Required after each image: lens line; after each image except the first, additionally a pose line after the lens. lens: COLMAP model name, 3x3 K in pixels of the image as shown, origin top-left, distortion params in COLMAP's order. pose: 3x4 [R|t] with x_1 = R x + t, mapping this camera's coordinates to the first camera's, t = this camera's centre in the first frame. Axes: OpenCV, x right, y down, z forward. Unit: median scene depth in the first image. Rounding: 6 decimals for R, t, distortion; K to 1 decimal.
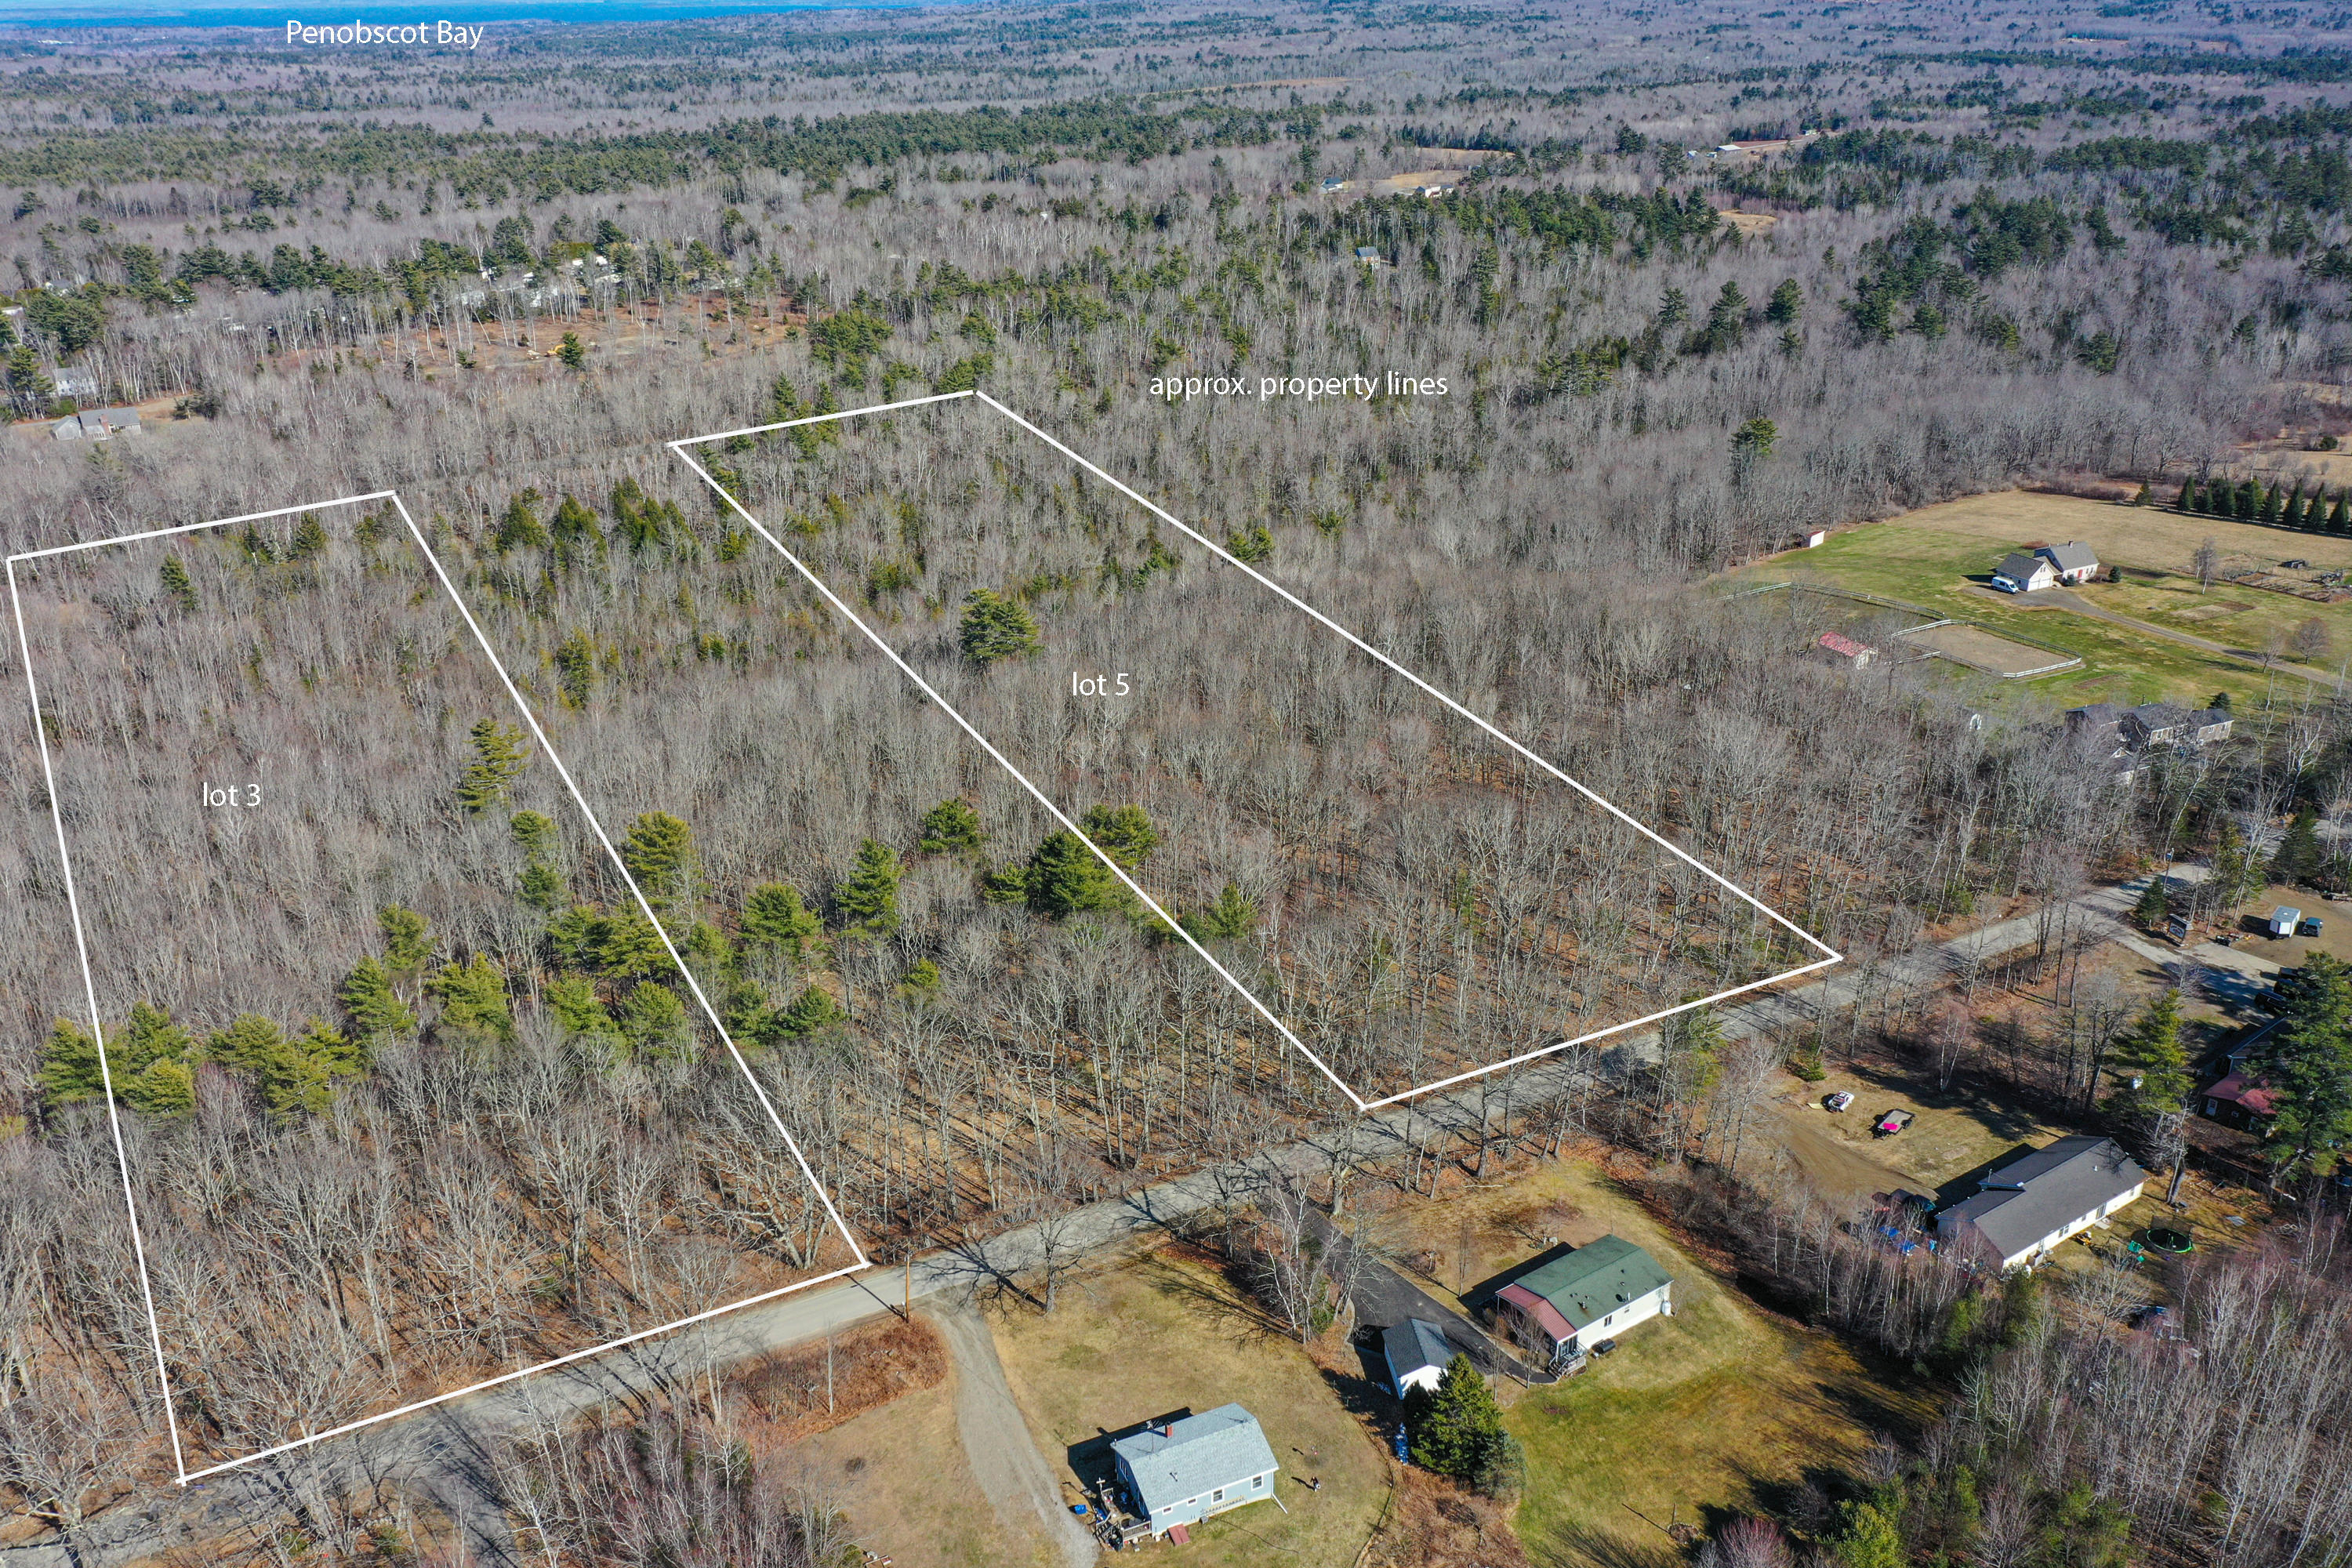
lens RADIAL K [[1852.5, 0, 1179.0], [0, 1852.5, 782.9], [0, 0, 1]] dist [0.000032, 0.000222]
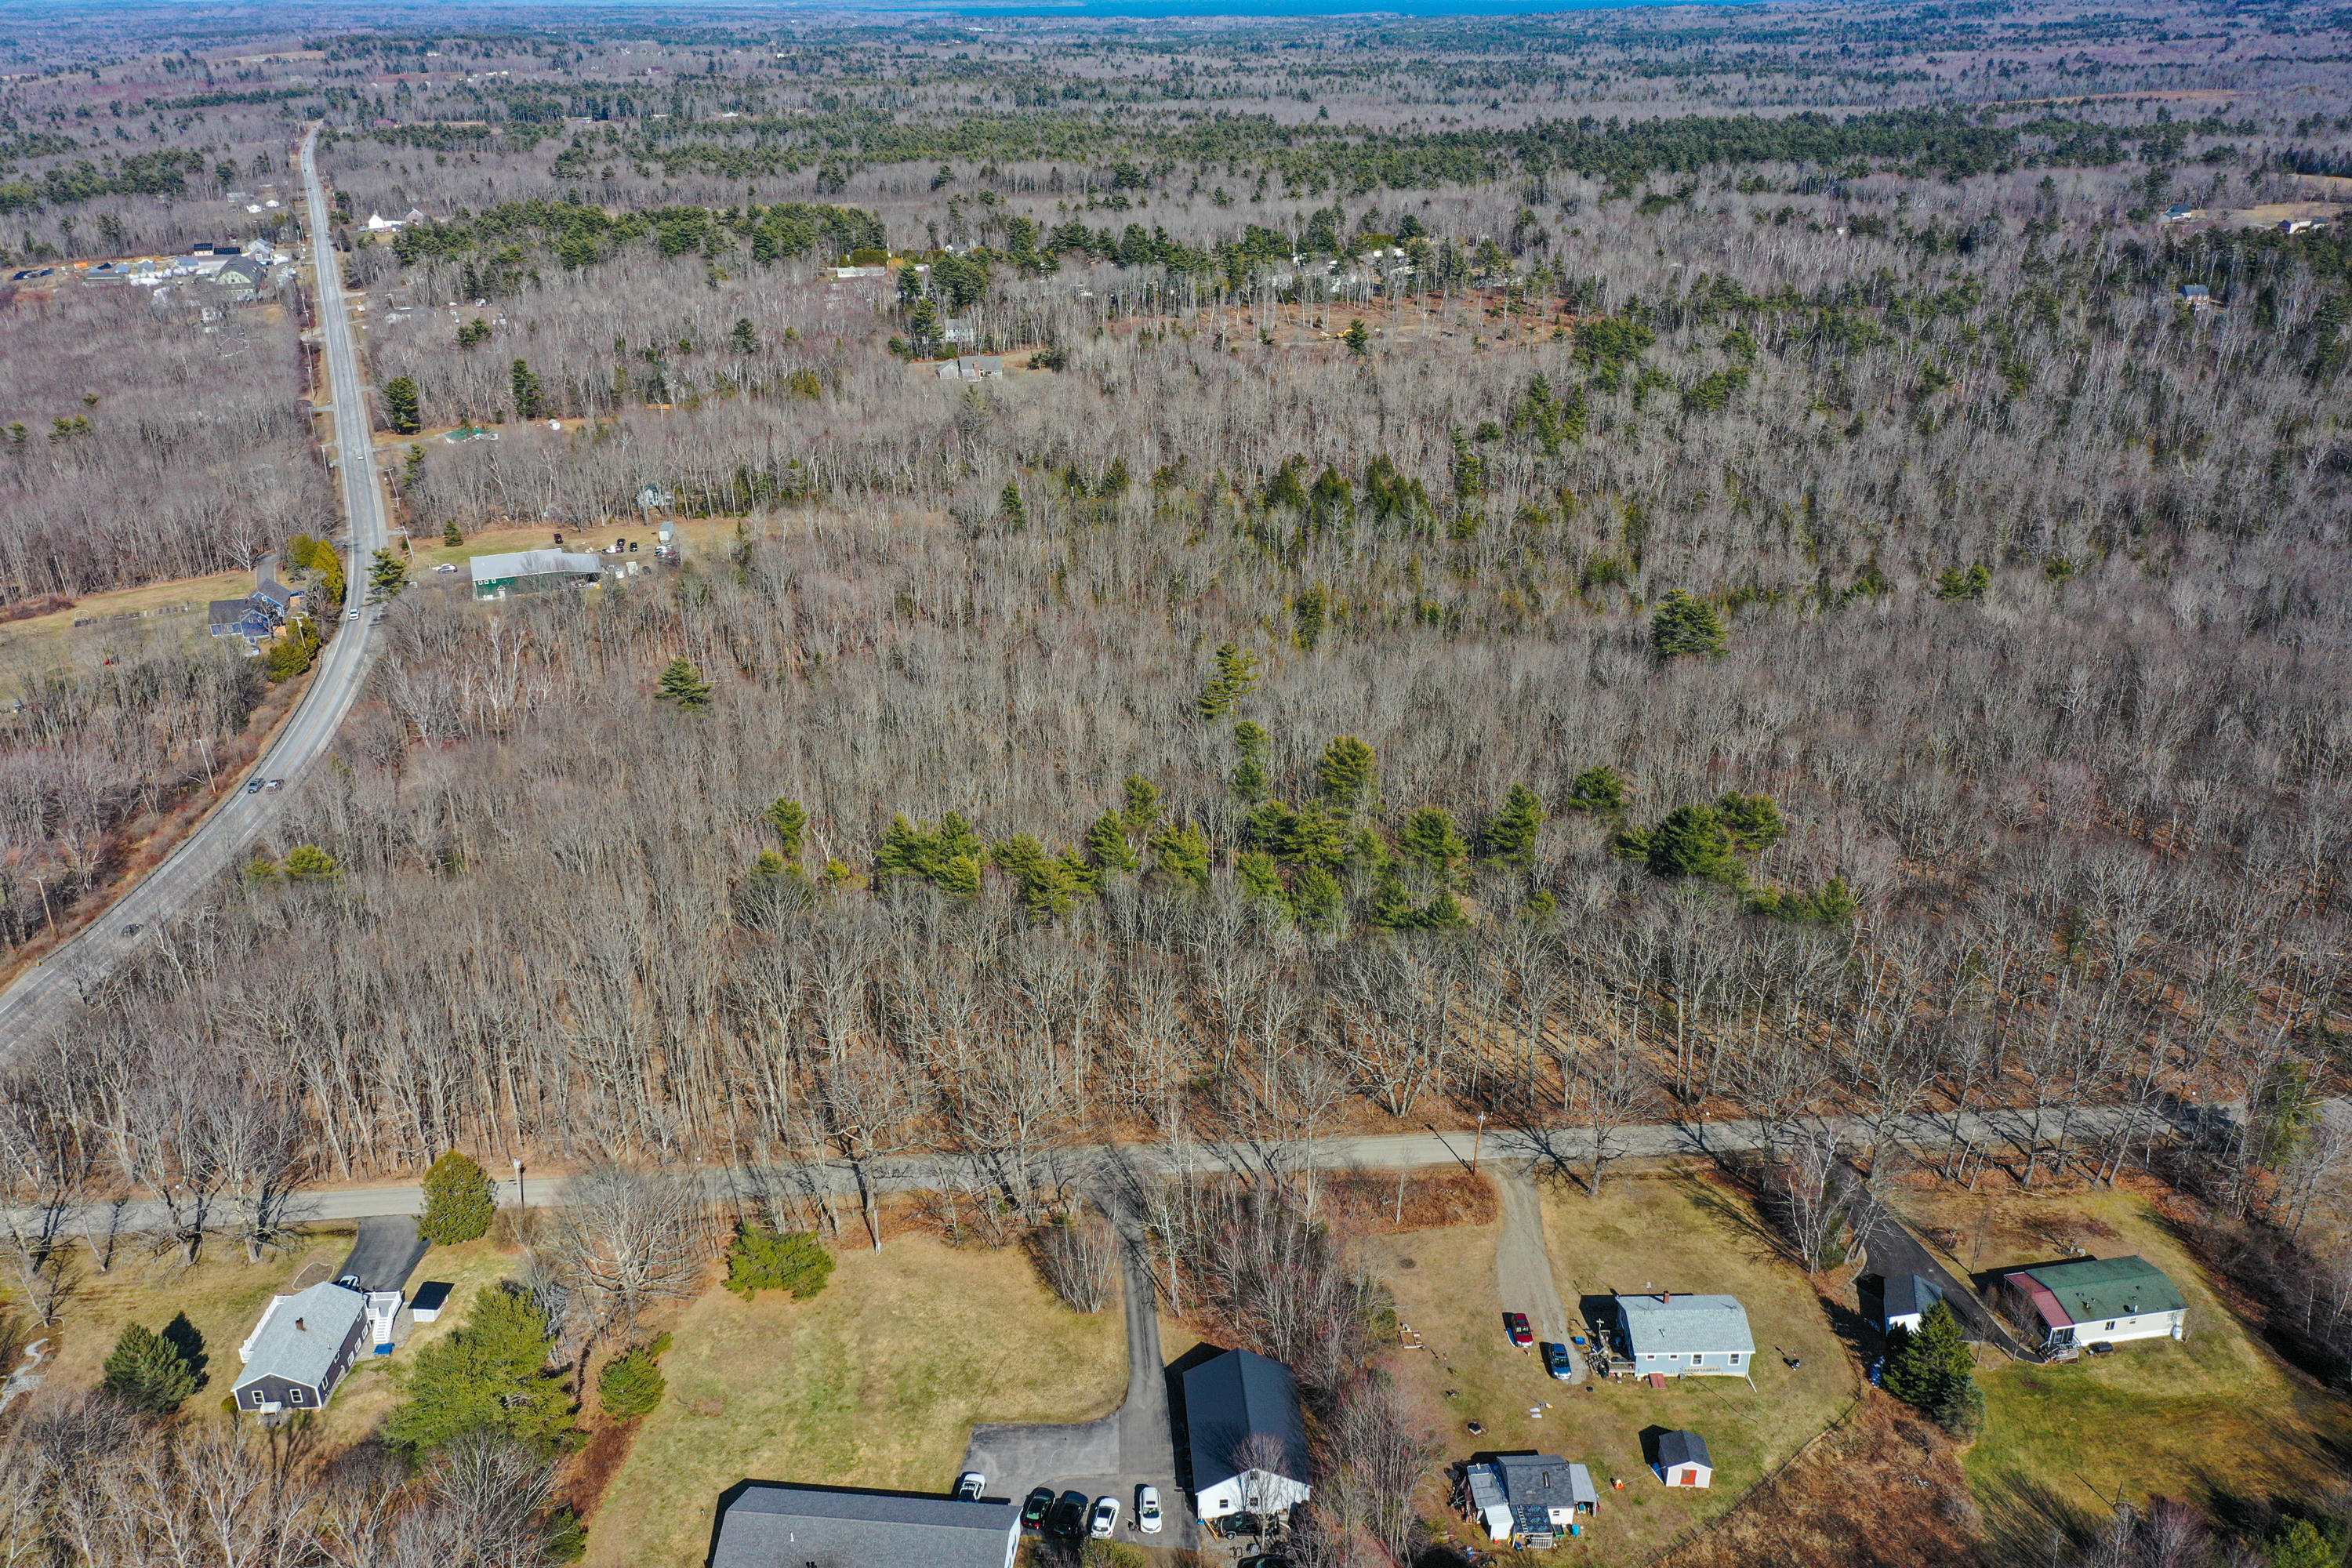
lens RADIAL K [[1852.5, 0, 1179.0], [0, 1852.5, 782.9], [0, 0, 1]] dist [0.000032, 0.000222]
pose [[0.915898, 0.161691, -0.367405, 0.021244], [-0.160611, 0.986441, 0.033738, 0.008326], [0.367878, 0.028109, 0.929449, -0.051878]]
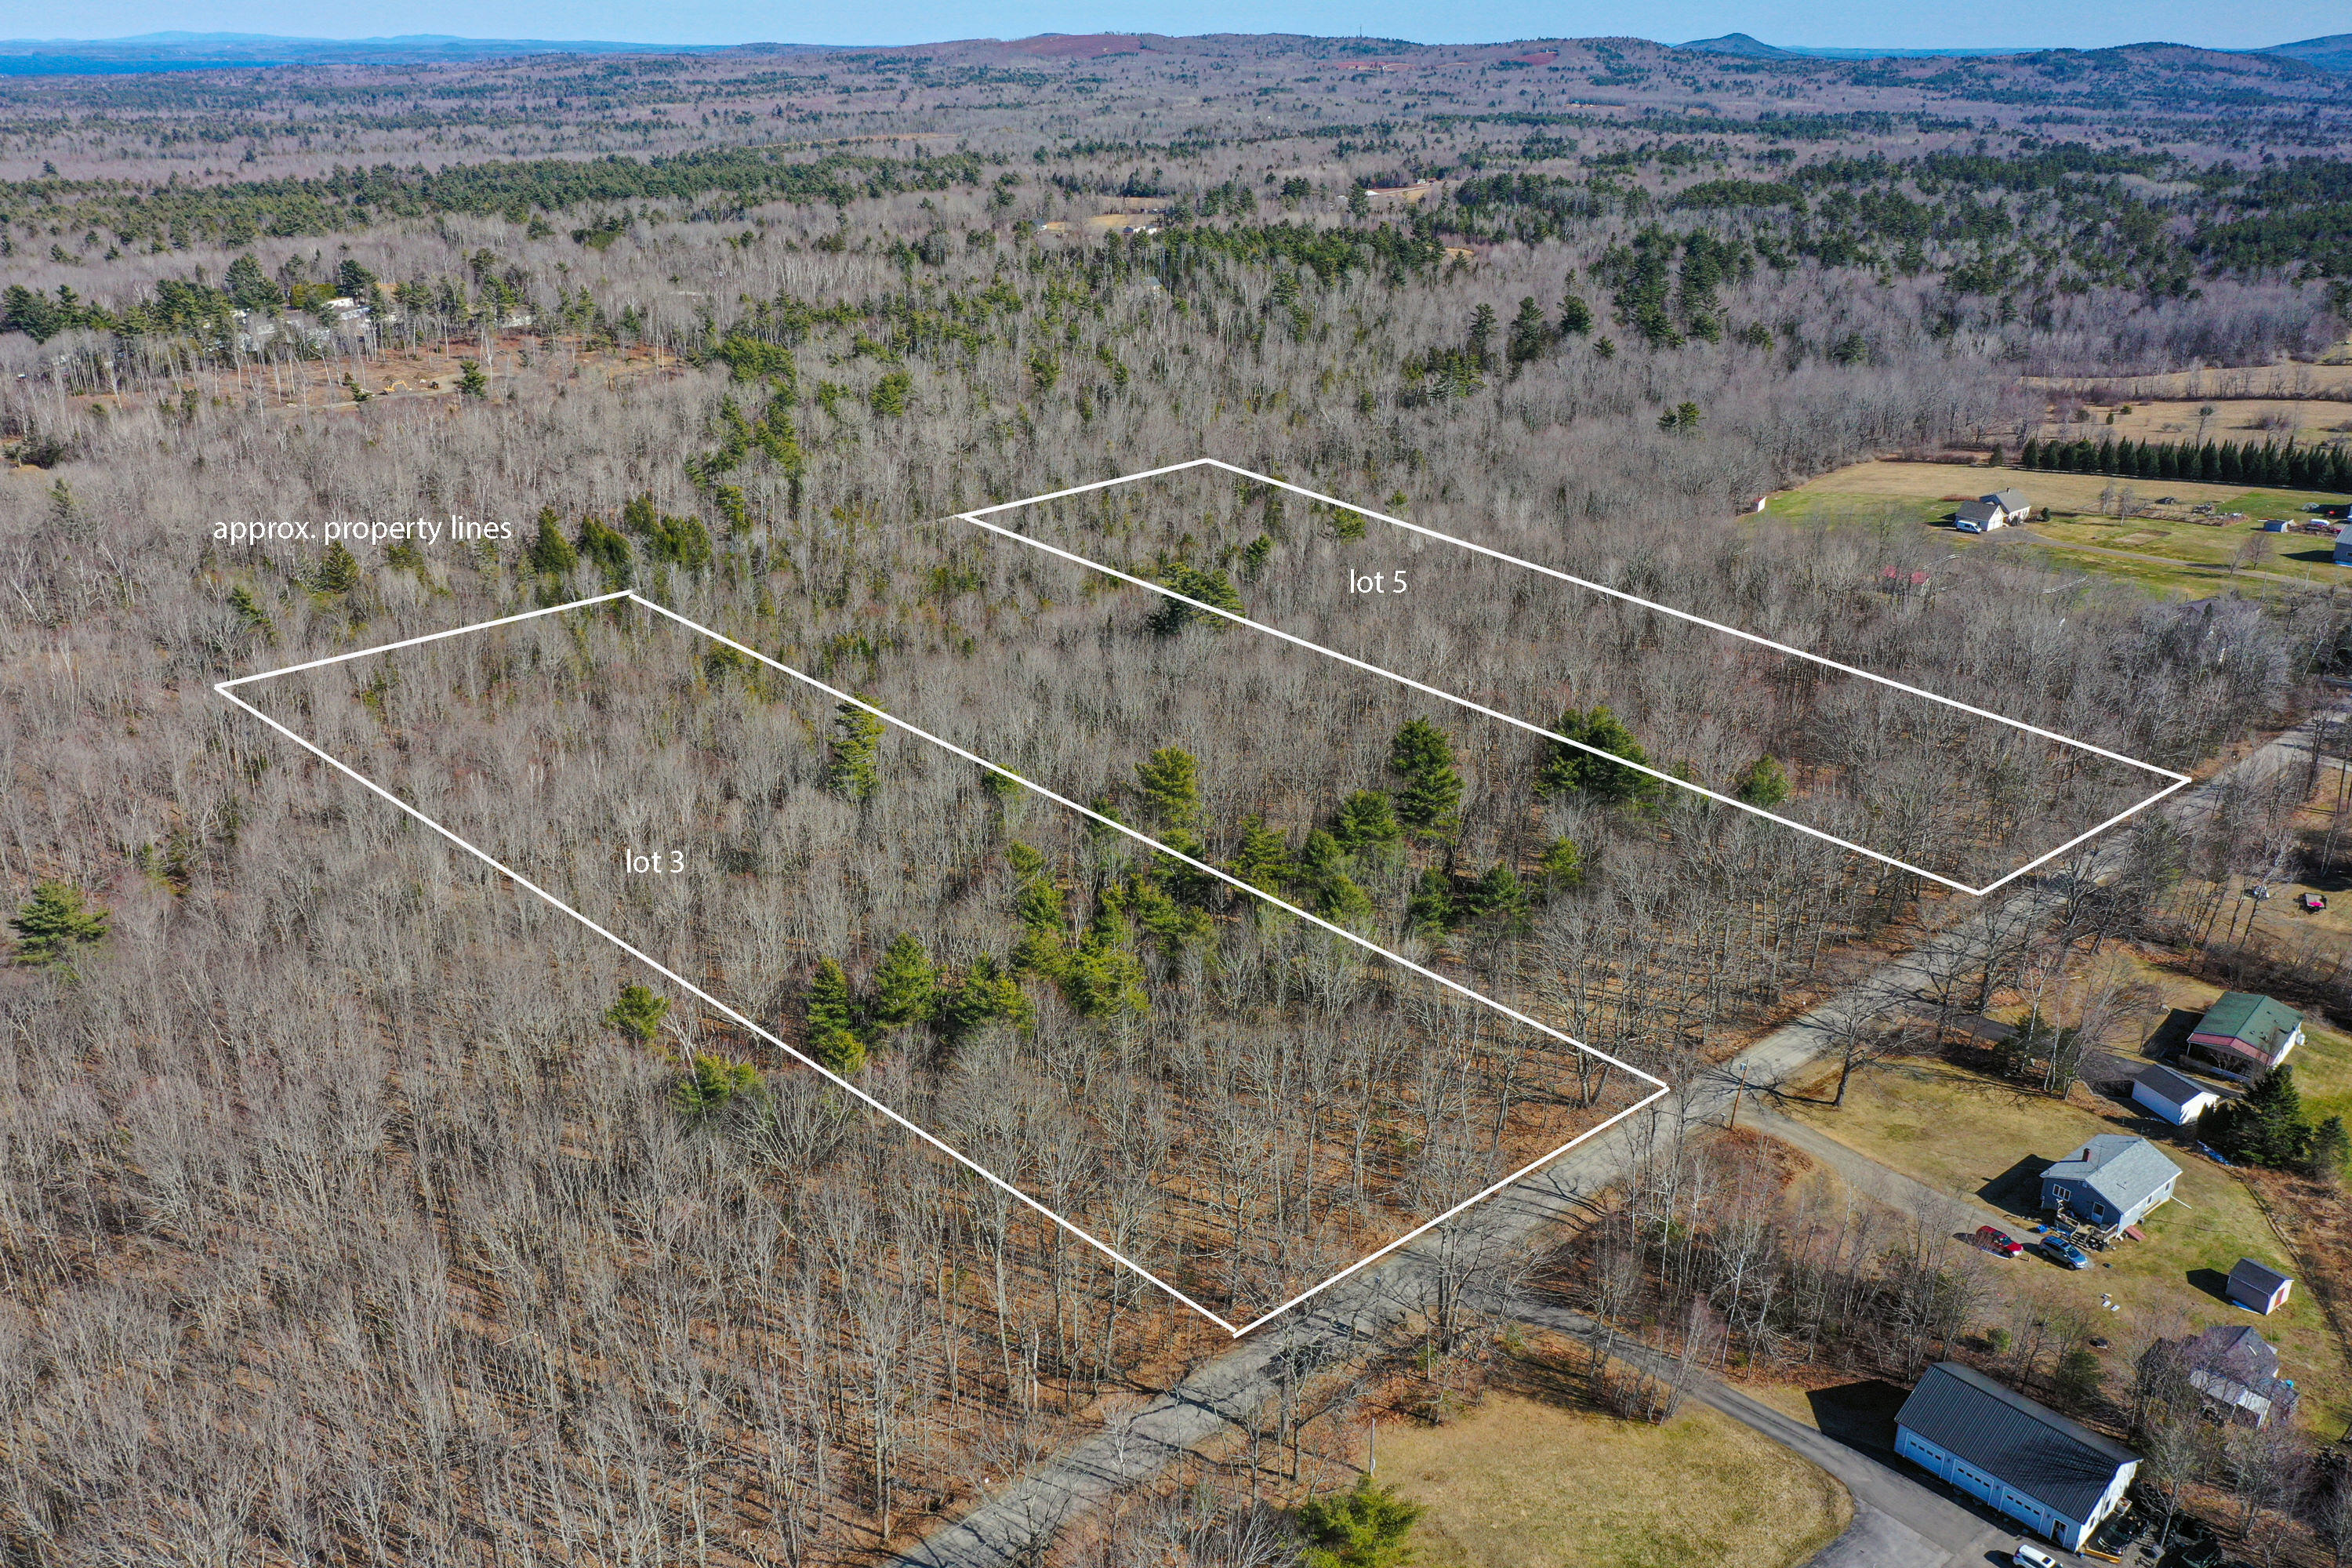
lens RADIAL K [[1852.5, 0, 1179.0], [0, 1852.5, 782.9], [0, 0, 1]] dist [0.000032, 0.000222]
pose [[0.969036, -0.076723, 0.234698, -0.191111], [0.083927, 0.996254, -0.020847, 0.021278], [-0.232219, 0.039899, 0.971845, -0.002896]]
